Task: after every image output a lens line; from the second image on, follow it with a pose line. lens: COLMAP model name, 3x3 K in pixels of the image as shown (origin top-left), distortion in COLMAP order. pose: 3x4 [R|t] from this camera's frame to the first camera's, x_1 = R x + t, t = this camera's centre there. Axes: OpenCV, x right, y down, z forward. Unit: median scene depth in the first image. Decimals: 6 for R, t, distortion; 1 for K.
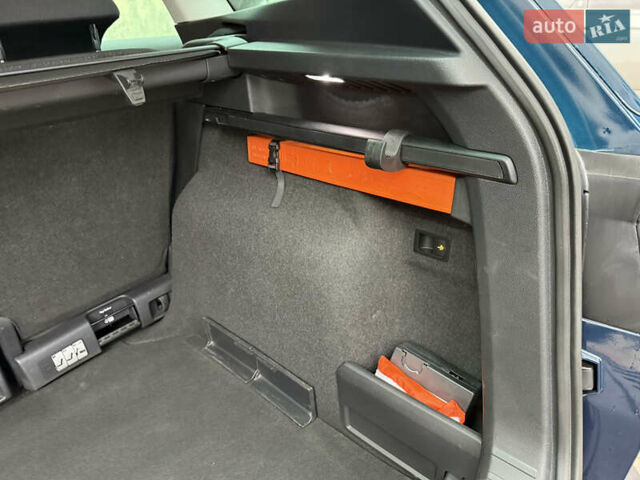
lens RADIAL K [[453.4, 0, 318.1], [0, 453.4, 244.4], [0, 0, 1]] dist [0.035300, -0.048239]
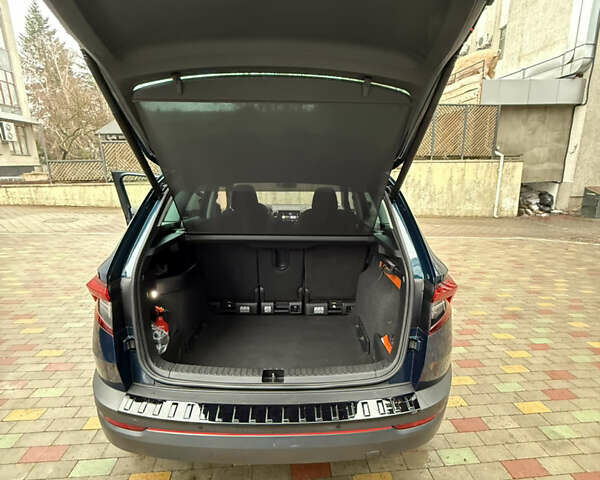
lens RADIAL K [[320.1, 0, 301.3], [0, 320.1, 240.5], [0, 0, 1]] dist [-0.019834, 0.006408]
pose [[0.682416, 0.193336, -0.704932, 0.849976], [-0.380743, 0.917247, -0.117016, 0.098081], [0.623974, 0.348251, 0.699555, -0.814212]]
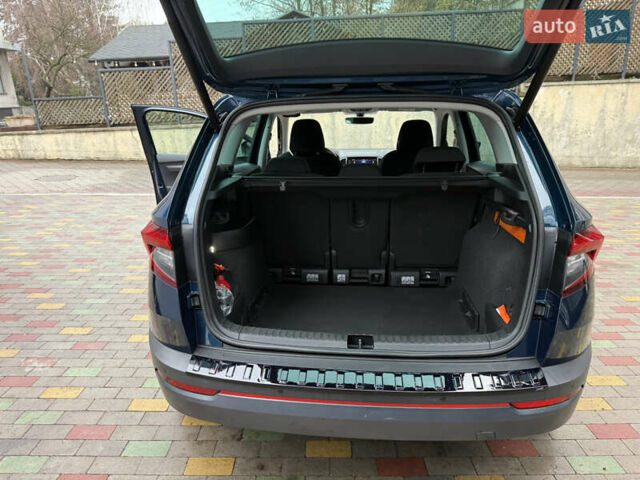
lens RADIAL K [[453.4, 0, 313.0], [0, 453.4, 246.4], [0, 0, 1]] dist [0.035300, -0.048239]
pose [[0.593854, 0.254868, -0.763138, 0.955485], [-0.389176, 0.921151, 0.004794, 0.250702], [0.704187, 0.294148, 0.646218, -0.984267]]
